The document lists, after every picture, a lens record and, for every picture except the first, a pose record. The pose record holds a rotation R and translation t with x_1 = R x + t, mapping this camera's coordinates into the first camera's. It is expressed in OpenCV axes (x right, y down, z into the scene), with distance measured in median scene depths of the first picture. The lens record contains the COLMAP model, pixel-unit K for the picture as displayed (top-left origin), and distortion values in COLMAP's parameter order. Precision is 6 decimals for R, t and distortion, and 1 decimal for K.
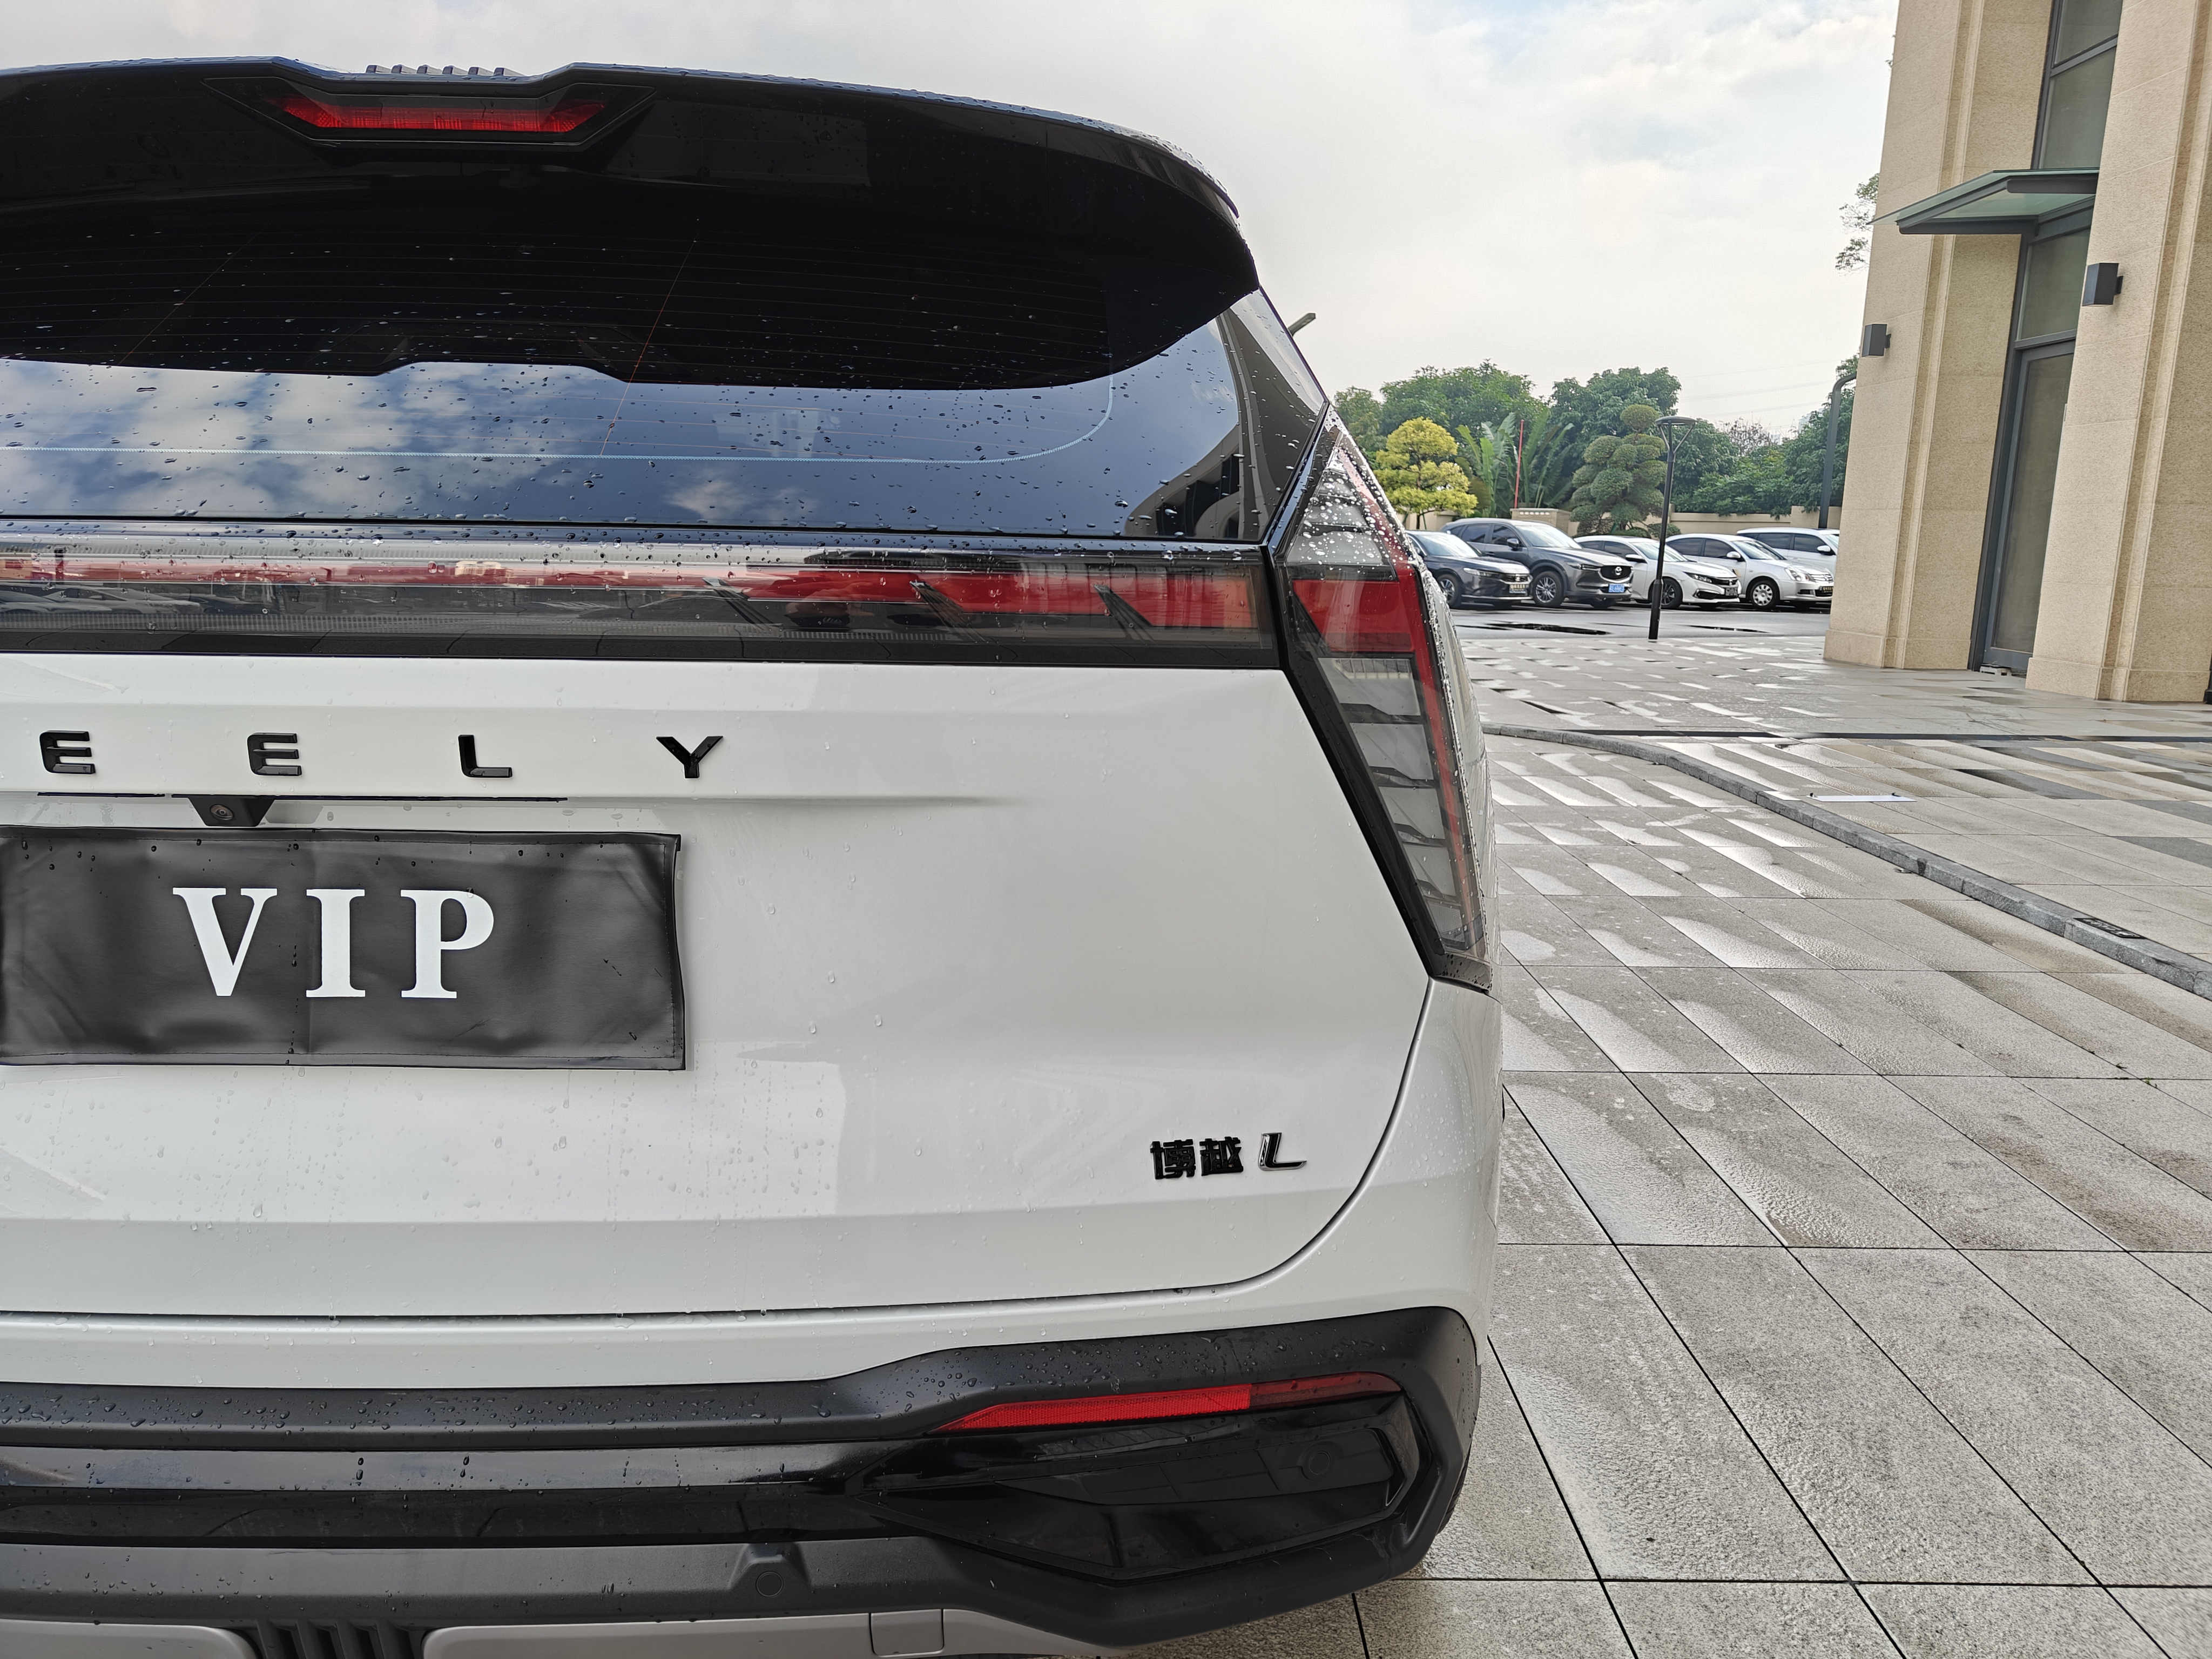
lens RADIAL K [[1581.4, 0, 1113.6], [0, 1581.4, 823.1], [0, 0, 1]] dist [0.006922, -0.000760]
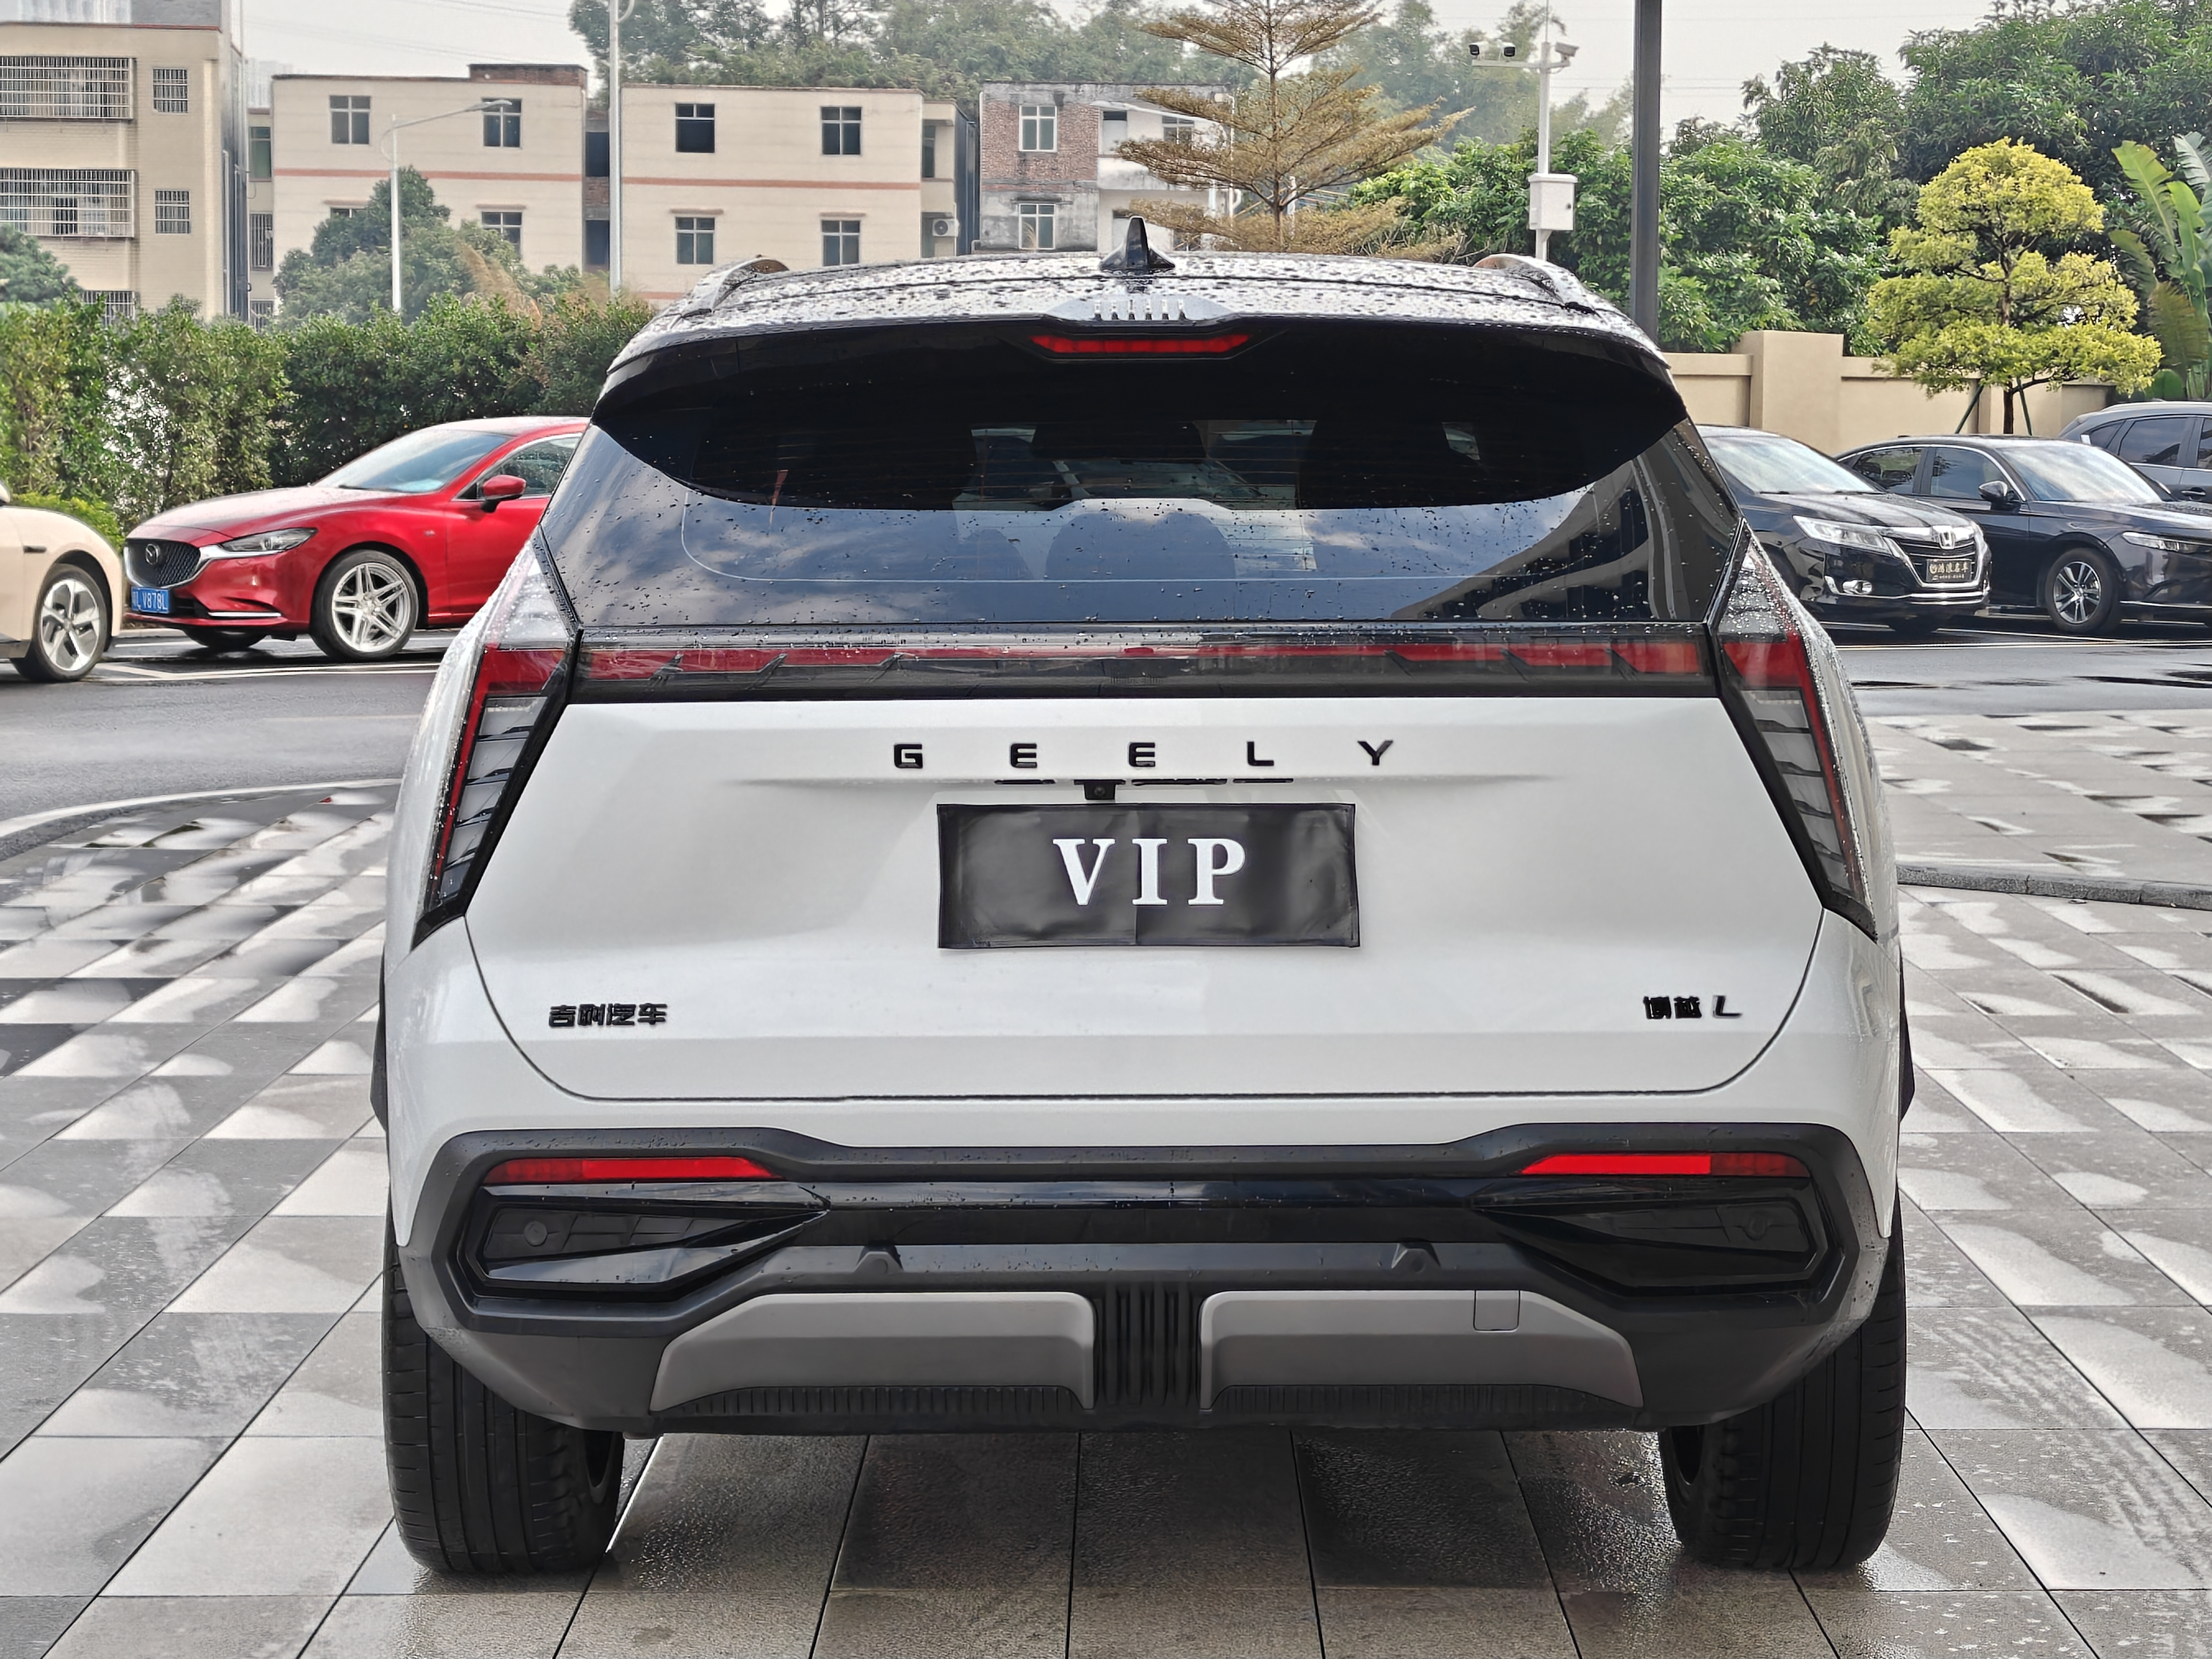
lens RADIAL K [[4682.6, 0, 1120.7], [0, 4682.6, 805.7], [0, 0, 1]] dist [0.113499, 0.000000]
pose [[0.999838, -0.016815, -0.006348, -0.033849], [0.016088, 0.994757, -0.100990, 0.034661], [0.008013, 0.100872, 0.994867, -0.268072]]
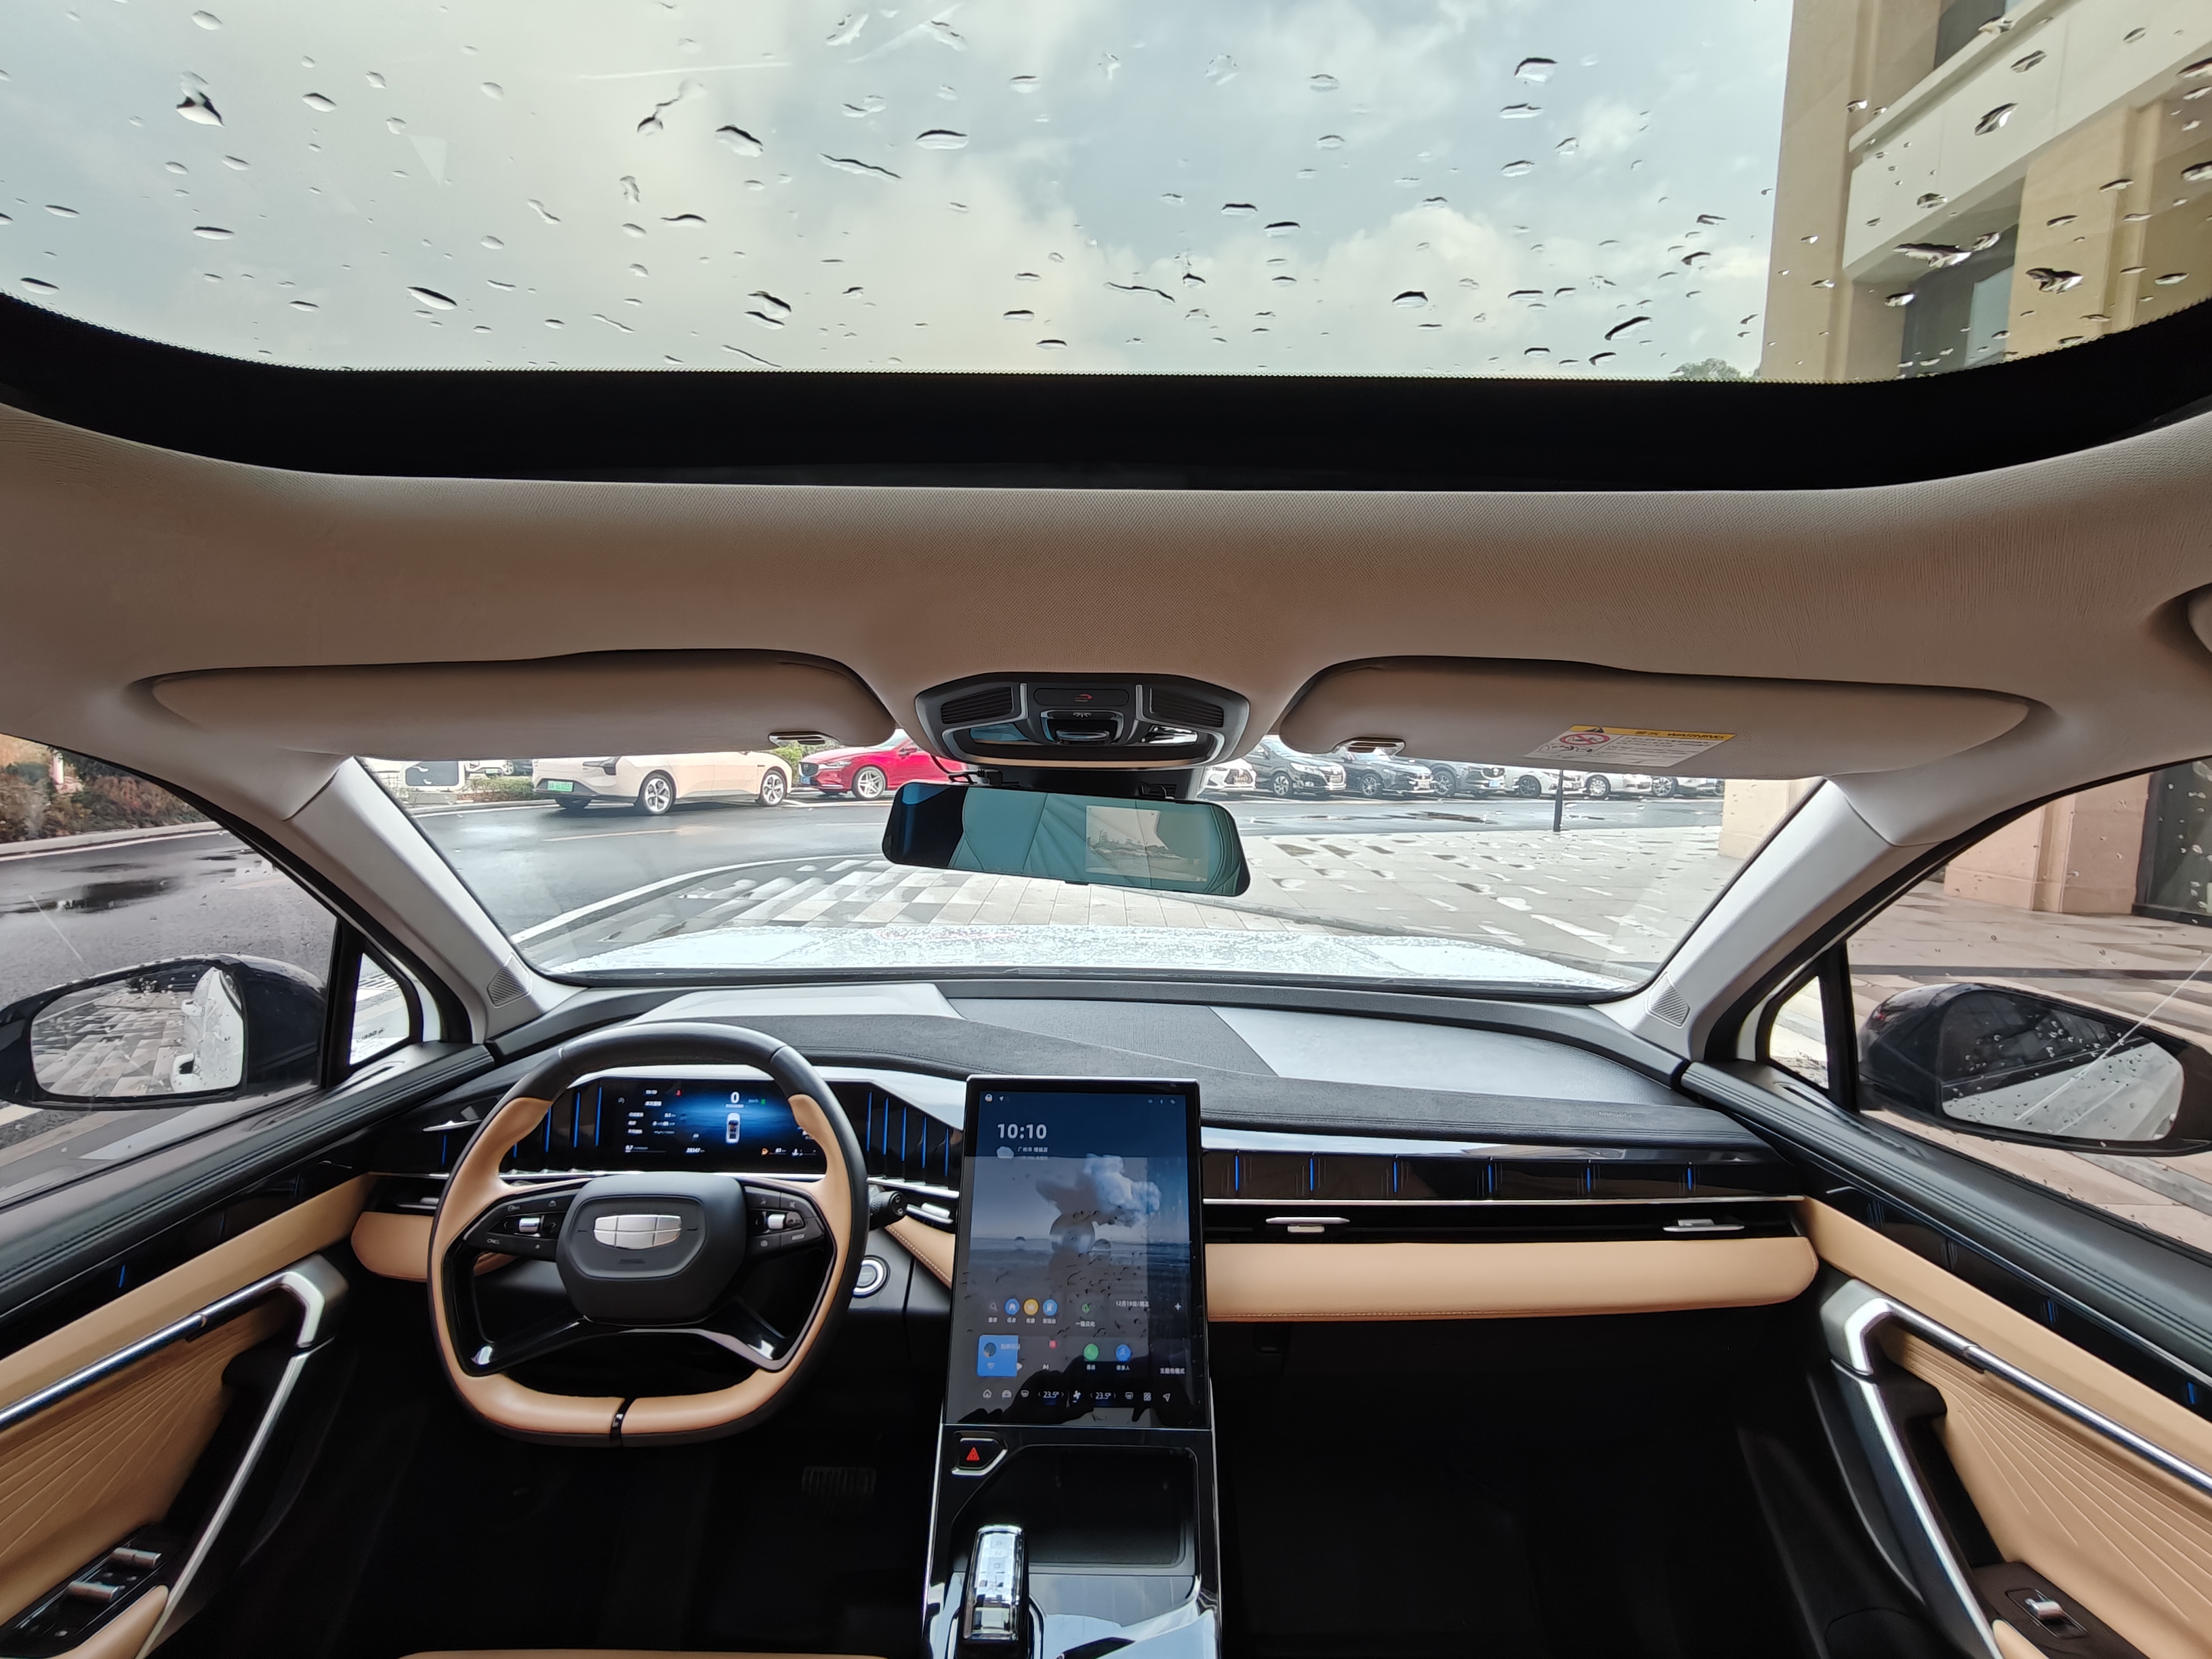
lens RADIAL K [[1046.6, 0, 1081.5], [0, 1046.6, 821.8], [0, 0, 1]] dist [0.002314, 0.000522]
pose [[0.999791, 0.004369, -0.019970, -0.035415], [-0.006242, 0.995486, -0.094702, -0.052879], [0.019466, 0.094807, 0.995305, 0.186666]]
